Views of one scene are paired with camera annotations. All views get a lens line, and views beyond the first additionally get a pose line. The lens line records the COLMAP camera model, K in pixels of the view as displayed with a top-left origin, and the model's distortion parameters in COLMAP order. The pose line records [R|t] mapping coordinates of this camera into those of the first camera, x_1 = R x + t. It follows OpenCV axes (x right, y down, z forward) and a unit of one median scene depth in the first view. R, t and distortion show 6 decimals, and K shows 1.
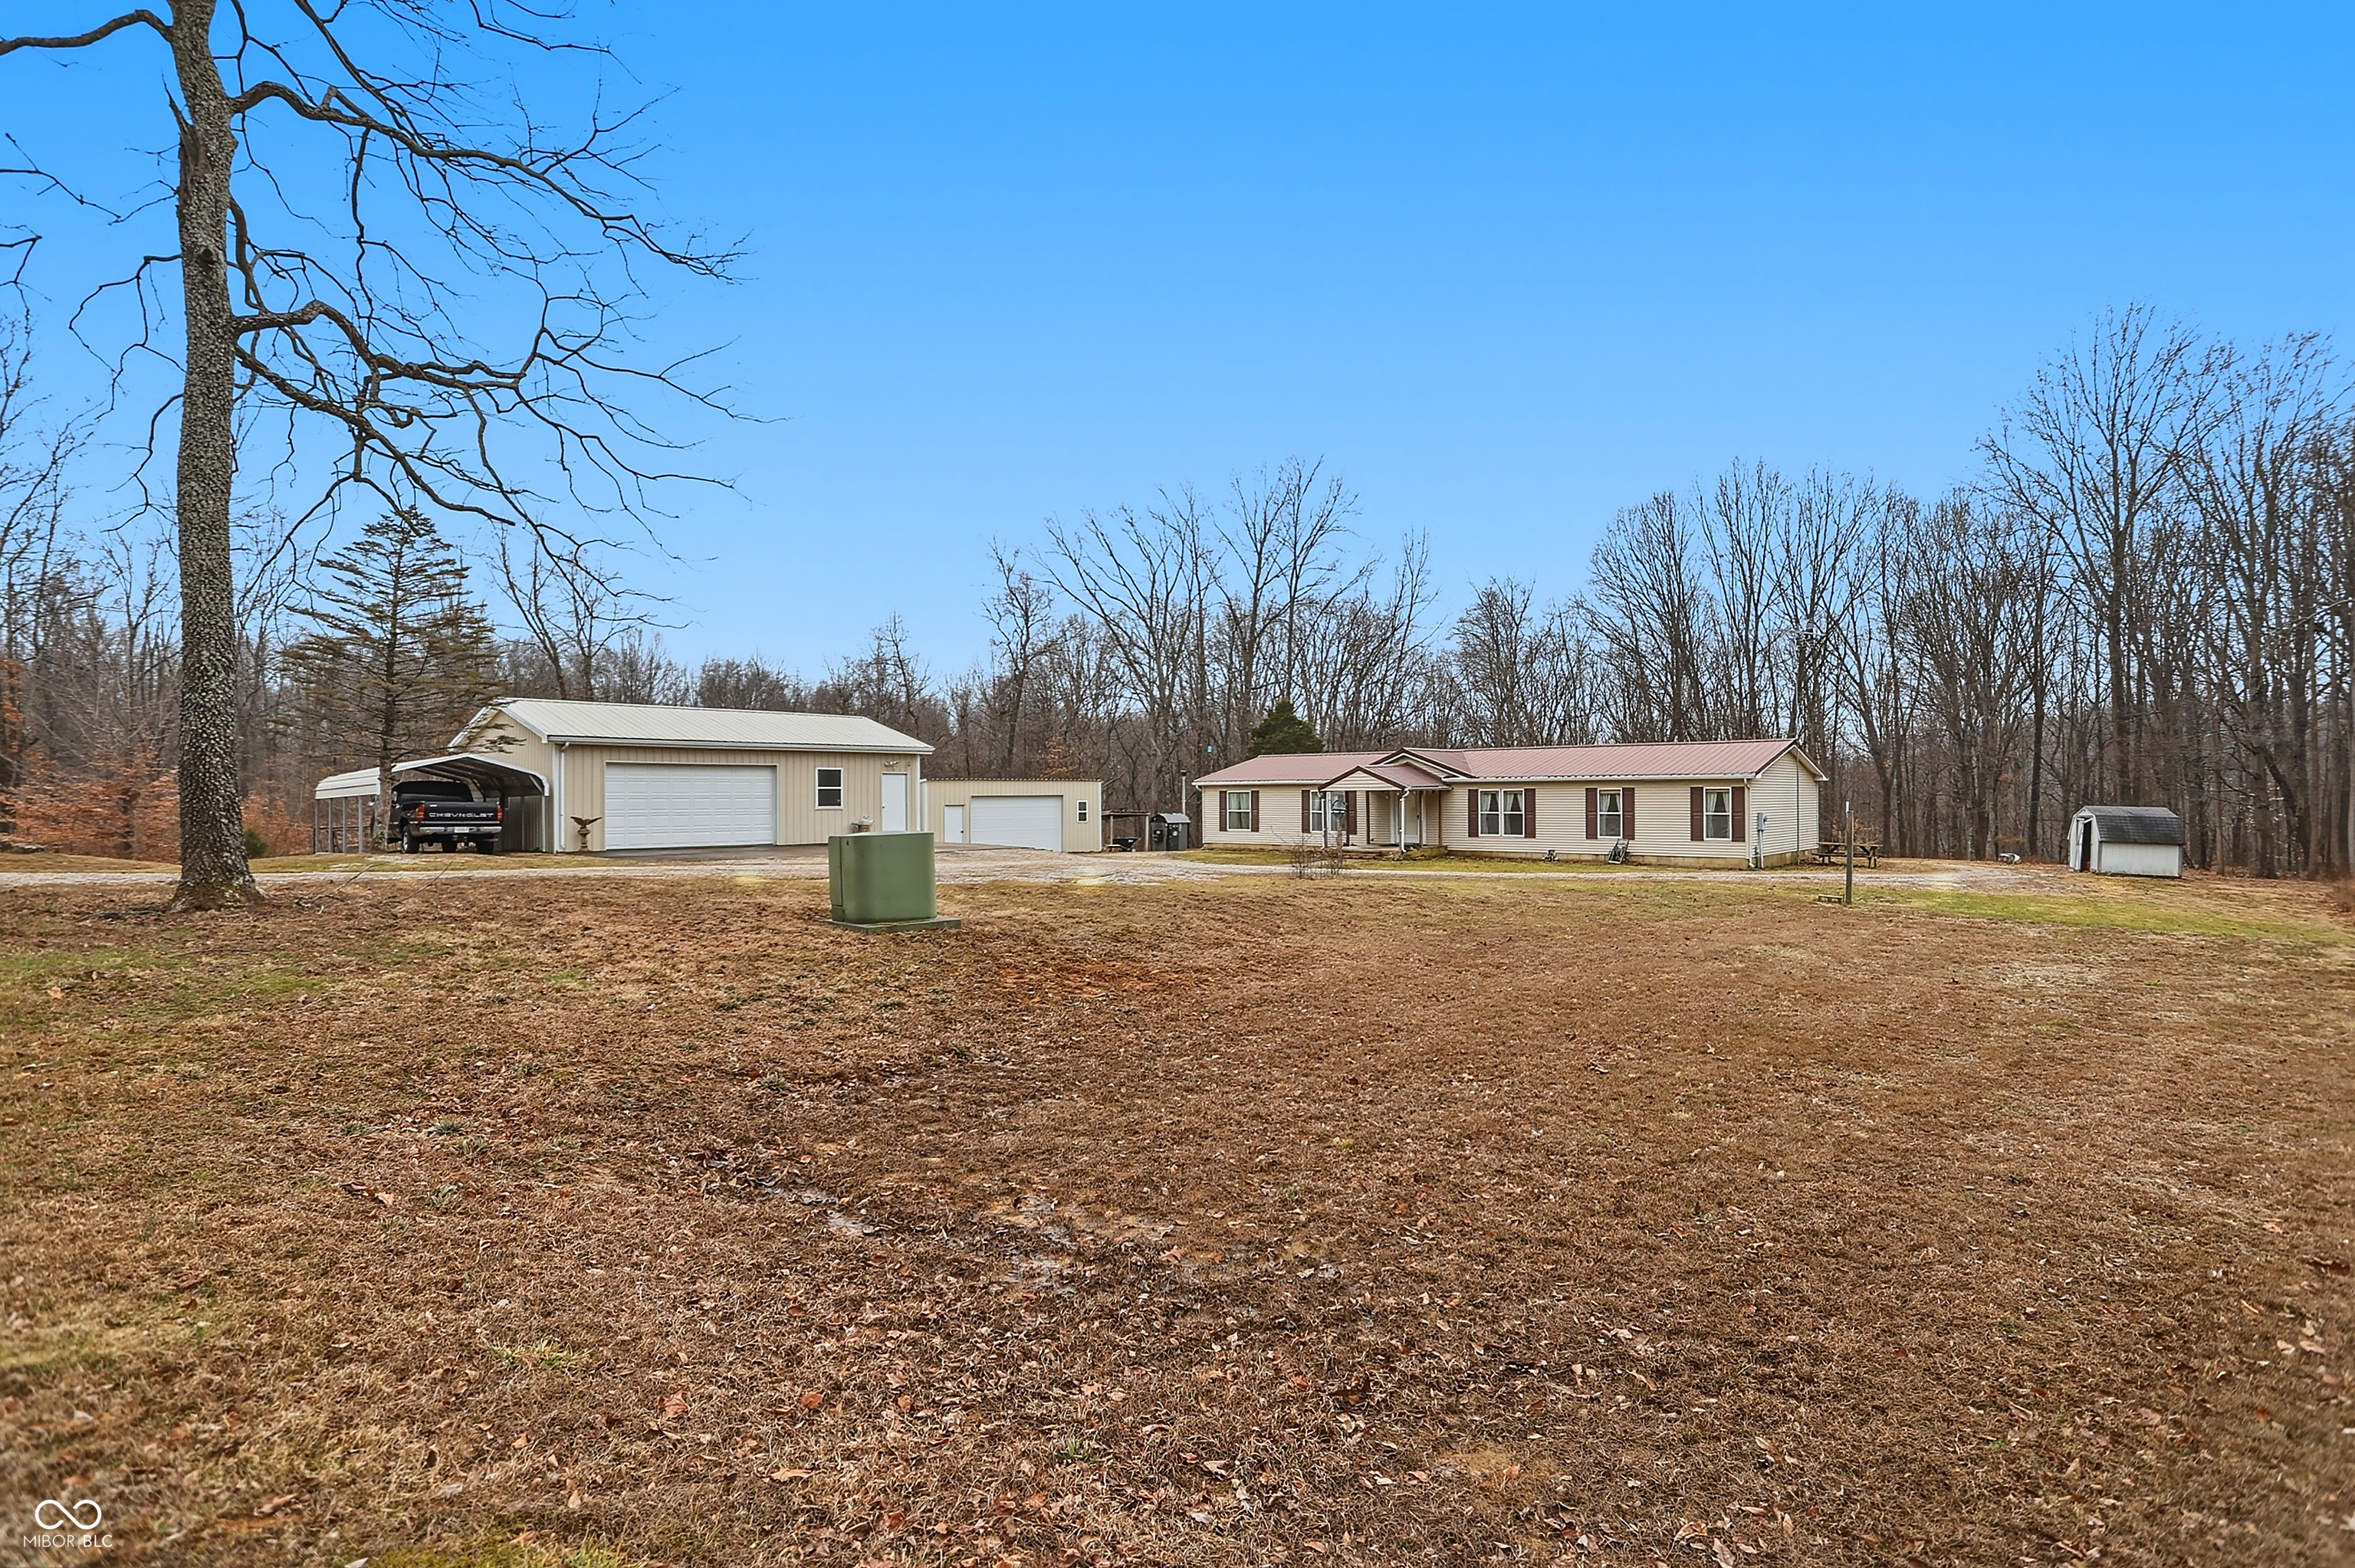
lens RADIAL K [[1183.1, 0, 1181.2], [0, 1183.1, 773.6], [0, 0, 1]] dist [-0.064088, 0.027852]
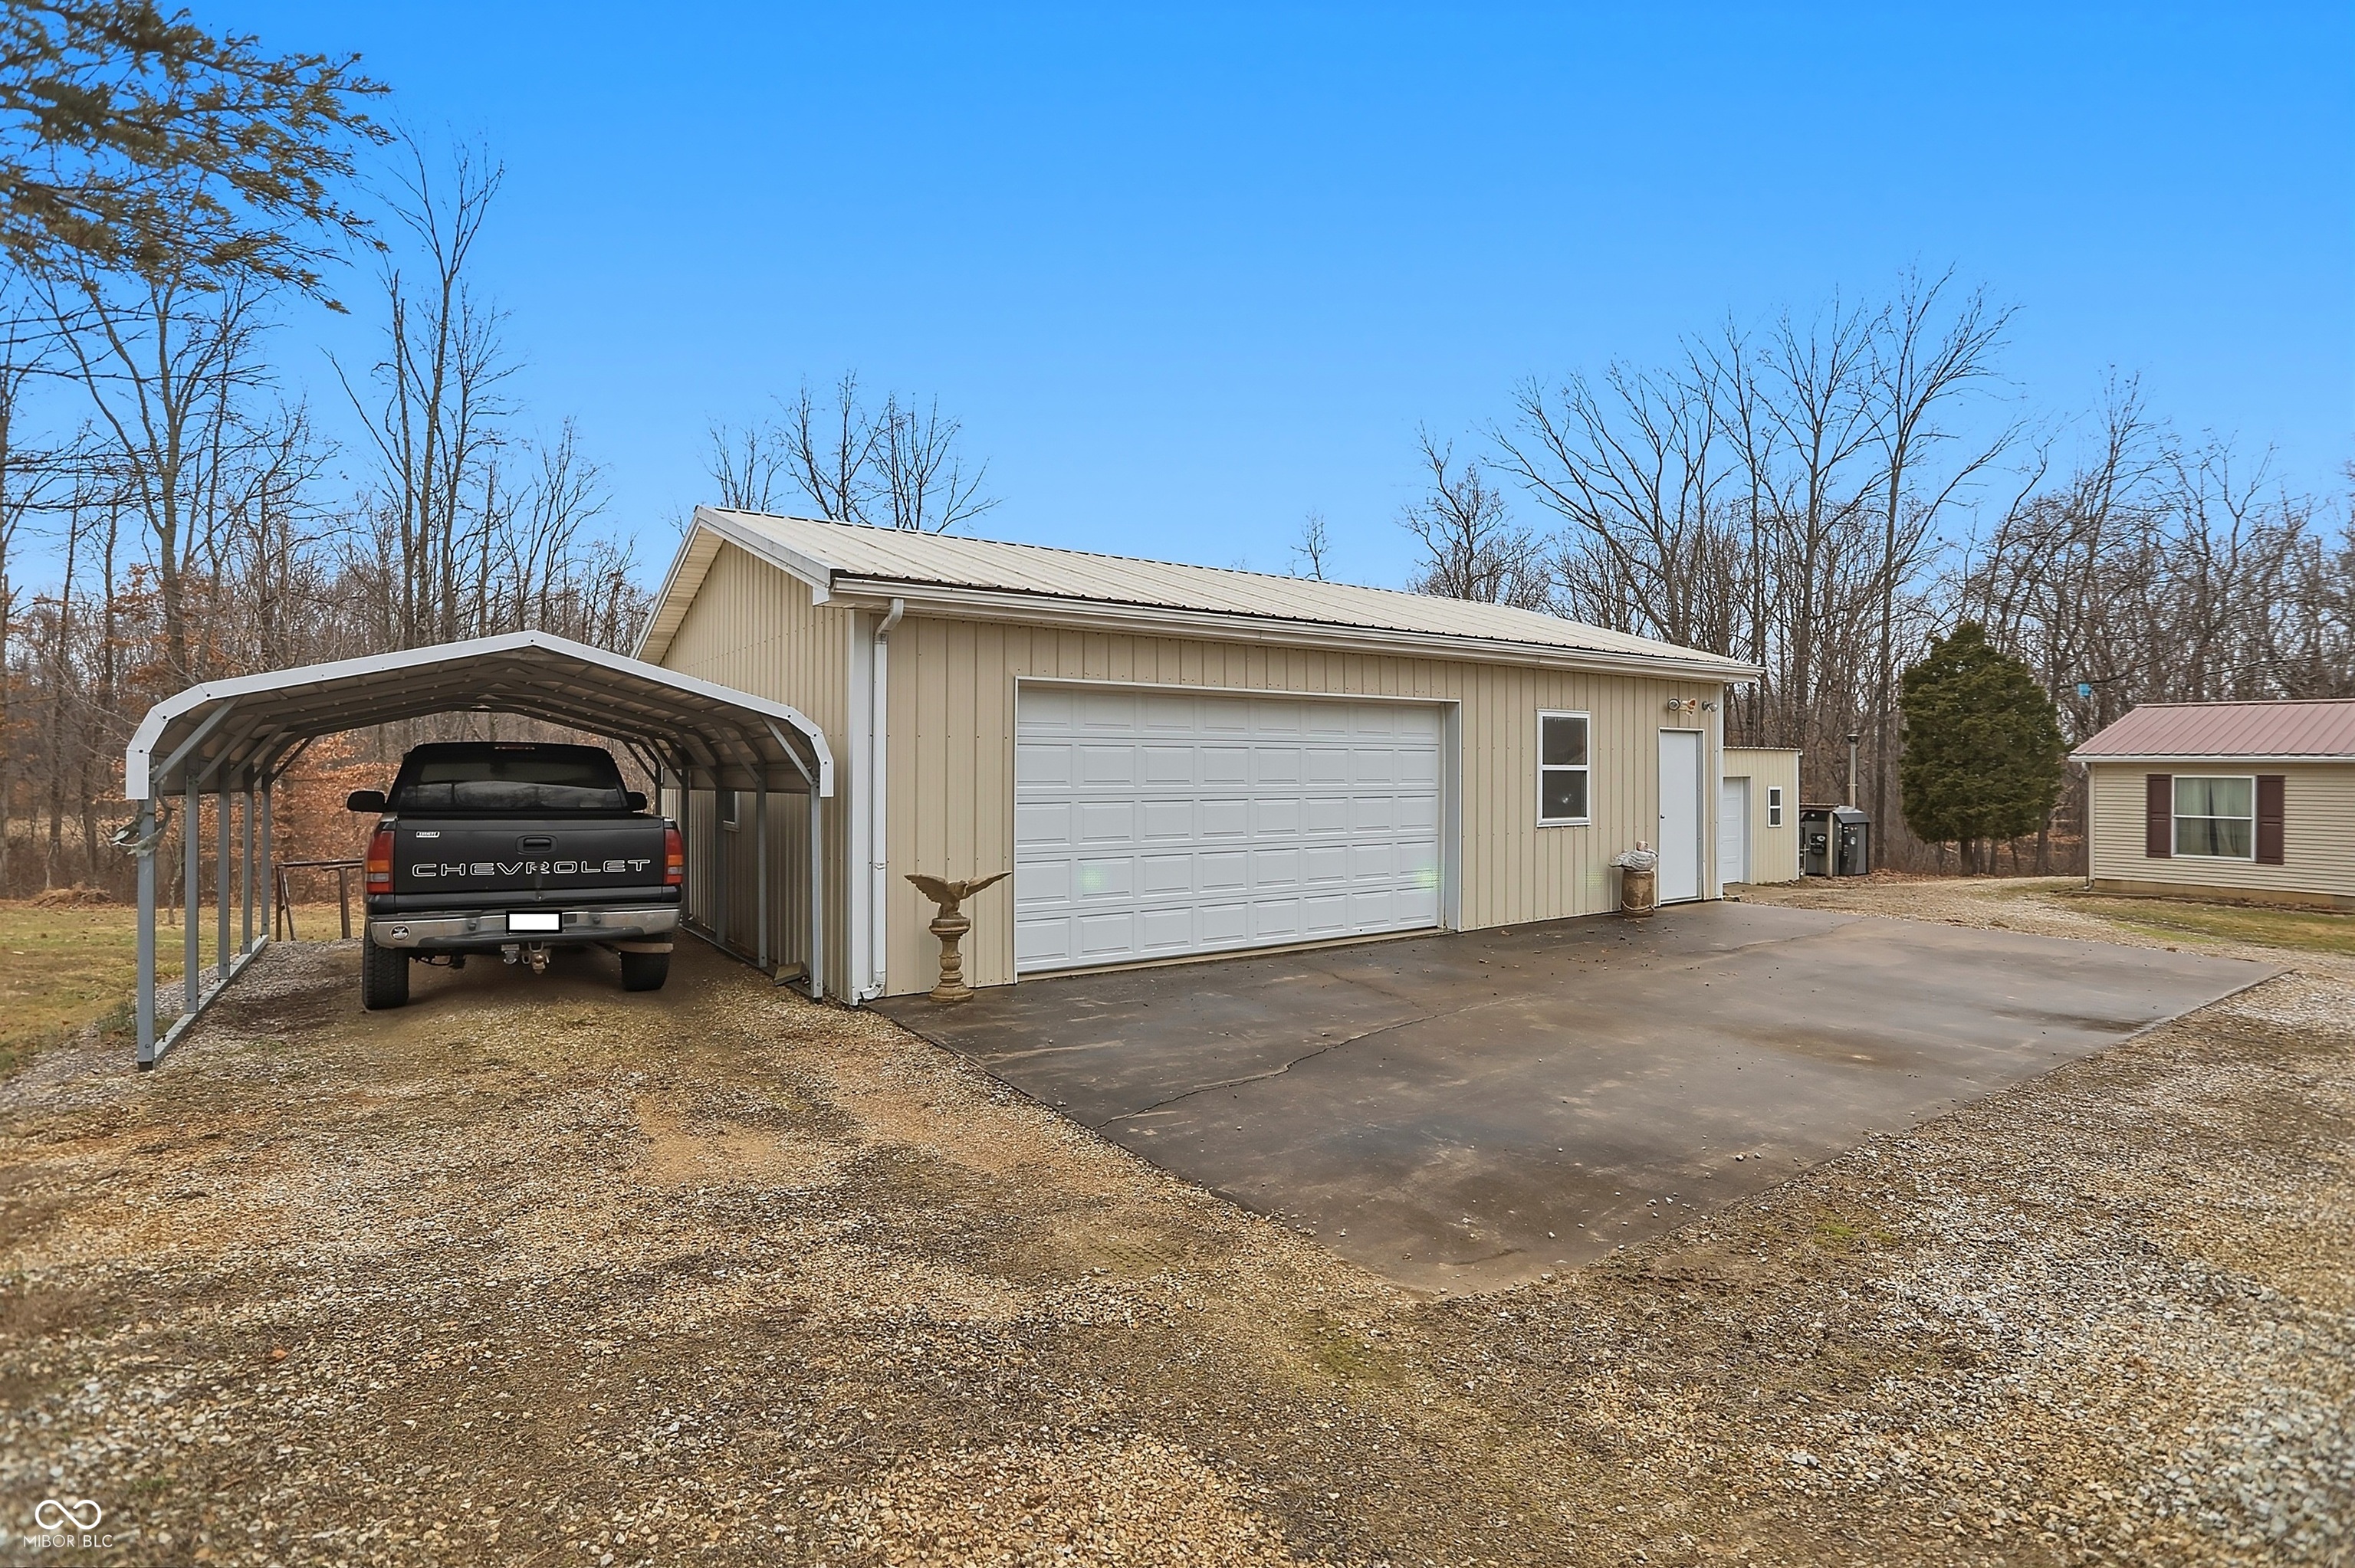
lens RADIAL K [[1138.4, 0, 1195.5], [0, 1138.4, 771.8], [0, 0, 1]] dist [-0.035371, 0.001808]
pose [[0.976383, 0.012667, -0.215677, -0.298568], [-0.006692, 0.999574, 0.028412, 0.003592], [0.215945, -0.026298, 0.976051, 0.561980]]
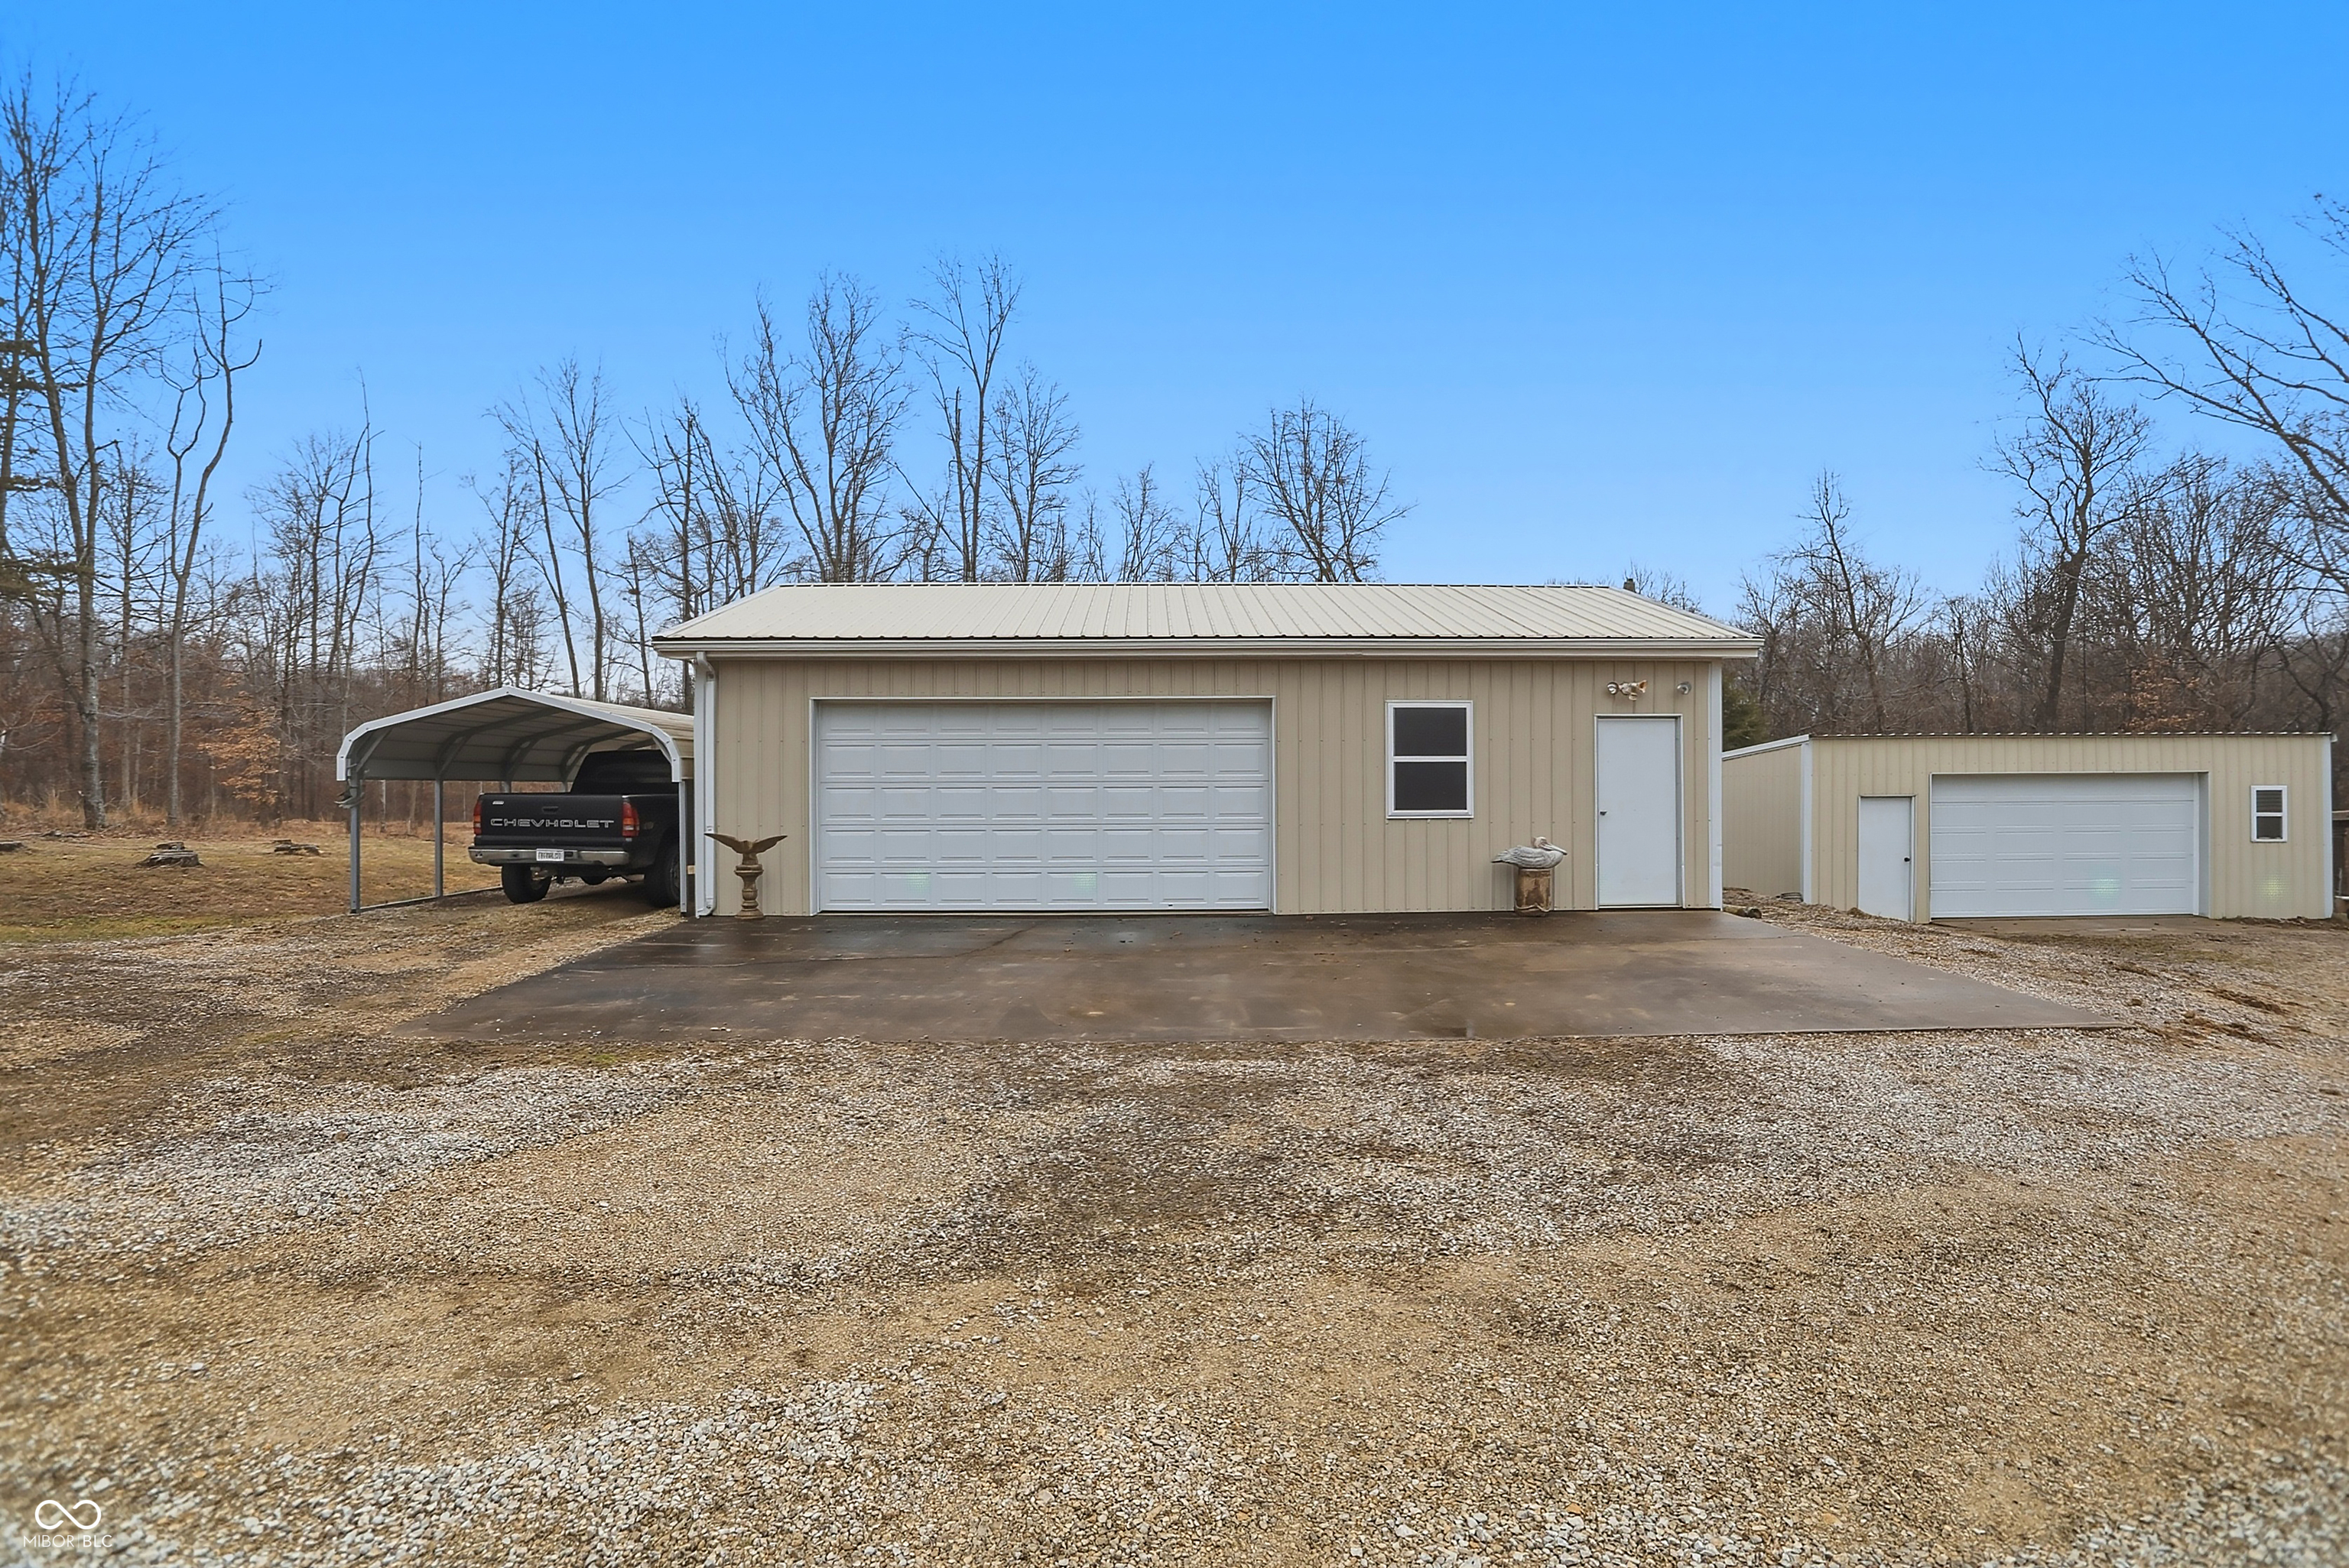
lens RADIAL K [[1180.2, 0, 1178.2], [0, 1180.2, 773.7], [0, 0, 1]] dist [-0.064088, 0.027852]
pose [[0.697977, 0.006604, -0.716089, -0.084683], [0.013647, 0.999653, 0.022521, 0.006600], [0.715990, -0.025492, 0.697645, 0.618653]]
